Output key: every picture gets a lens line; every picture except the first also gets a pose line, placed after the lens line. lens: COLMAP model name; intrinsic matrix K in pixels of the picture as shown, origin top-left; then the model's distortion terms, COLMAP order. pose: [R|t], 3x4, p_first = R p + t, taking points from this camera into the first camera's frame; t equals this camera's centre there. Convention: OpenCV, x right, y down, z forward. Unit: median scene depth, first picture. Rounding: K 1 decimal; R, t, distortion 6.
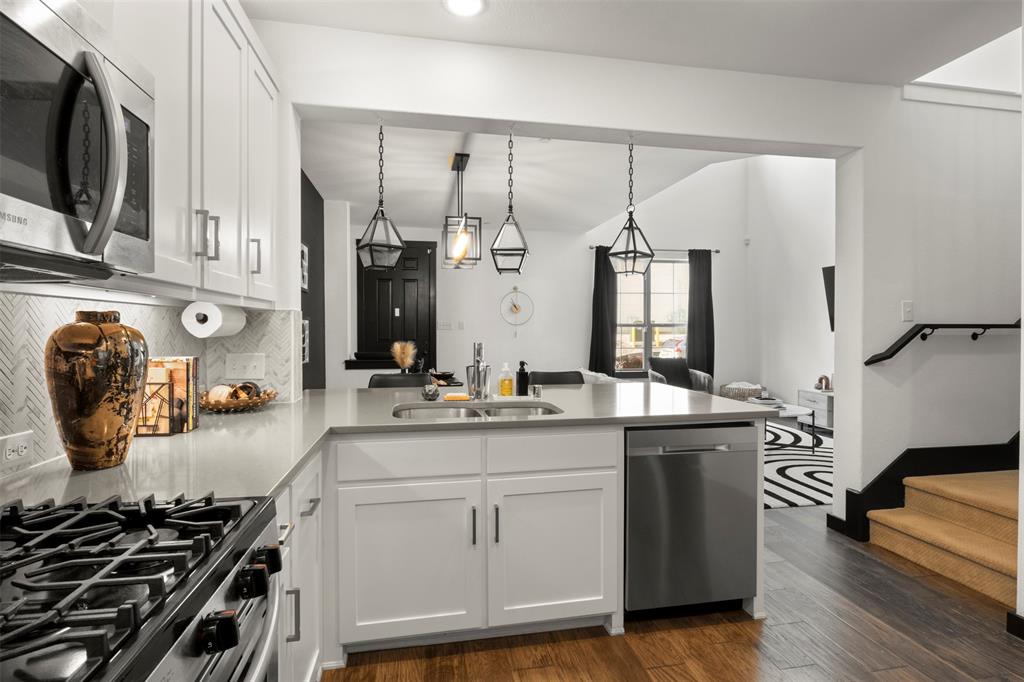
lens RADIAL K [[515.6, 0, 516.2], [0, 515.6, 338.5], [0, 0, 1]] dist [-0.012353, -0.000068]
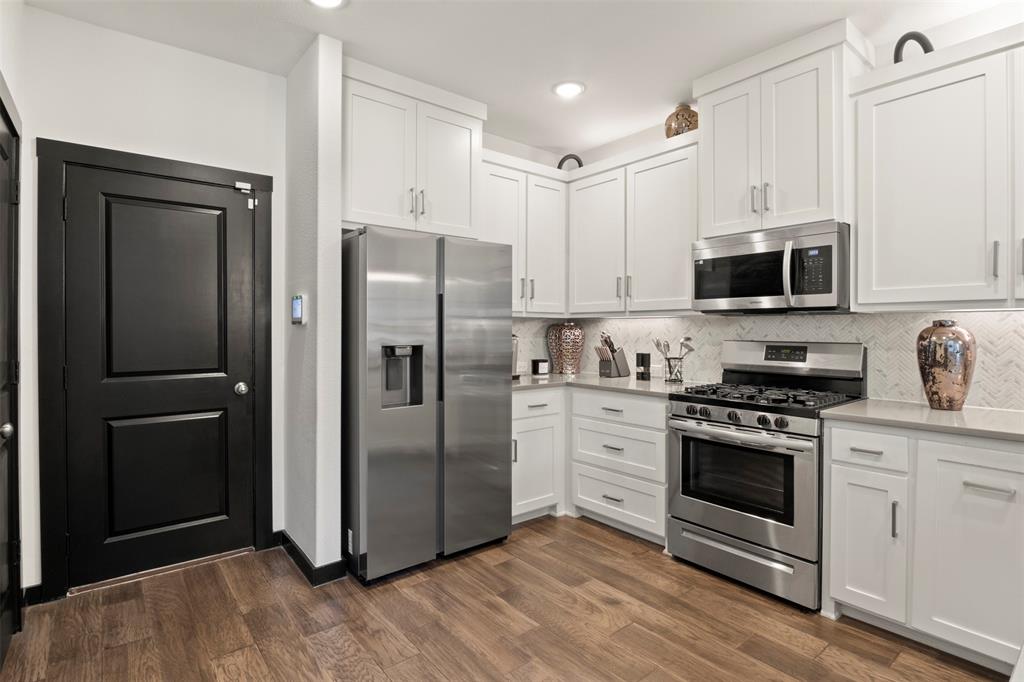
lens RADIAL K [[515.6, 0, 508.0], [0, 515.6, 329.3], [0, 0, 1]] dist [-0.012353, -0.000068]
pose [[-0.888443, -0.003840, -0.458971, 0.789924], [-0.012422, 0.999800, 0.015681, -0.019397], [0.458819, 0.019633, -0.888313, 1.116648]]
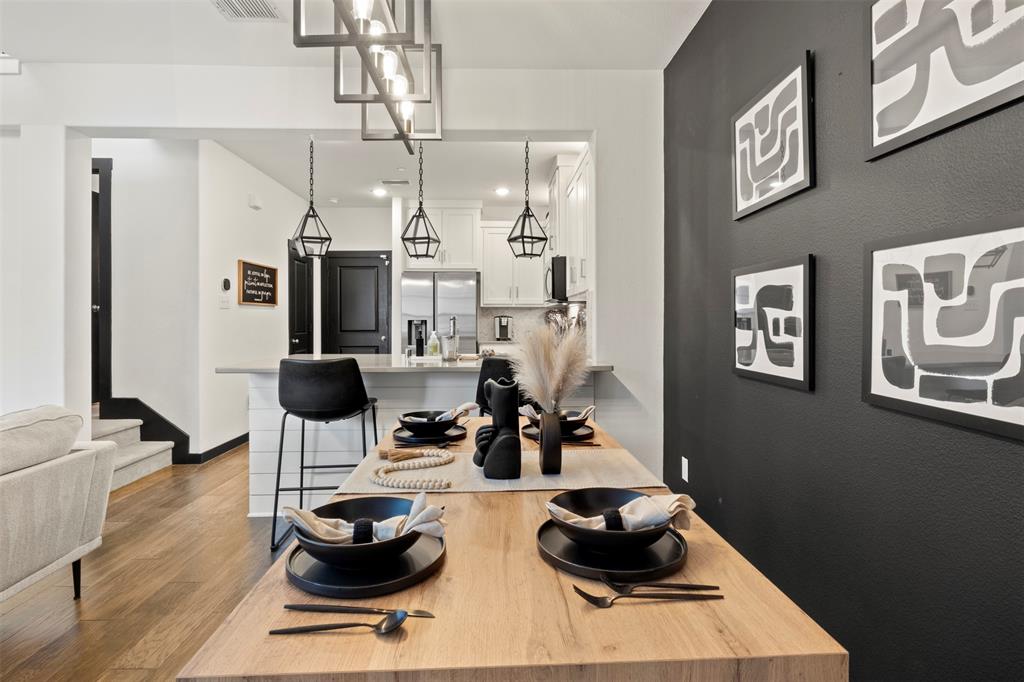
lens RADIAL K [[515.6, 0, 510.0], [0, 515.6, 323.9], [0, 0, 1]] dist [-0.012353, -0.000068]
pose [[-0.986069, -0.000755, 0.166337, -0.519908], [0.003083, 0.999735, 0.022816, -0.003706], [-0.166311, 0.023011, -0.985805, 2.684637]]
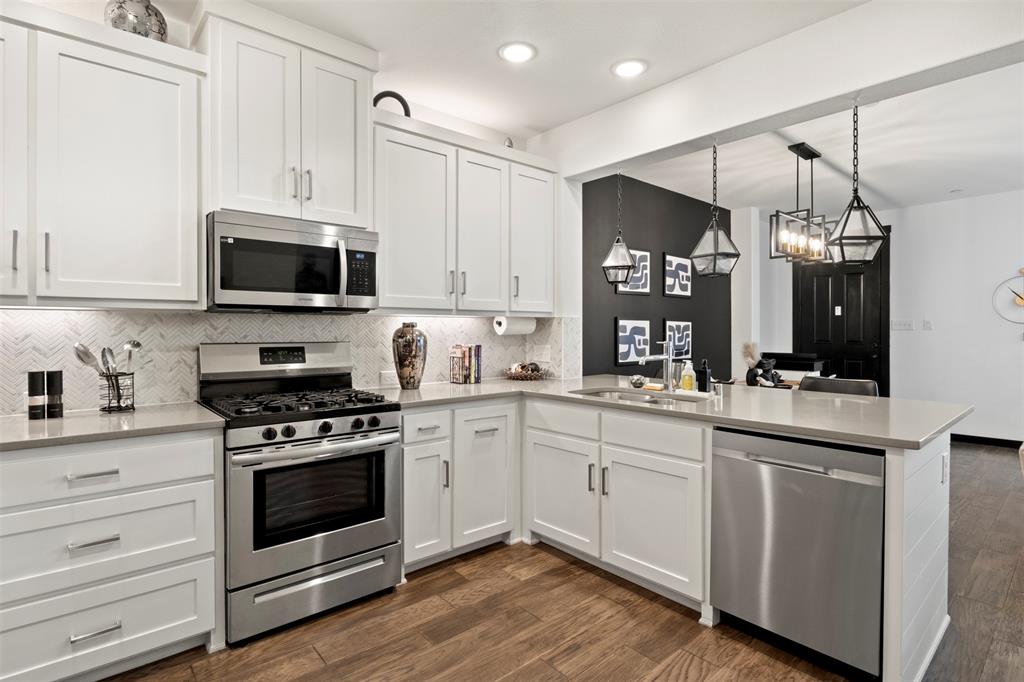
lens RADIAL K [[515.6, 0, 510.6], [0, 515.6, 333.6], [0, 0, 1]] dist [-0.012353, -0.000068]
pose [[0.495021, 0.004820, -0.868868, 0.878703], [-0.014749, 0.999887, -0.002856, -0.001792], [0.868756, 0.014228, 0.495036, 0.136161]]
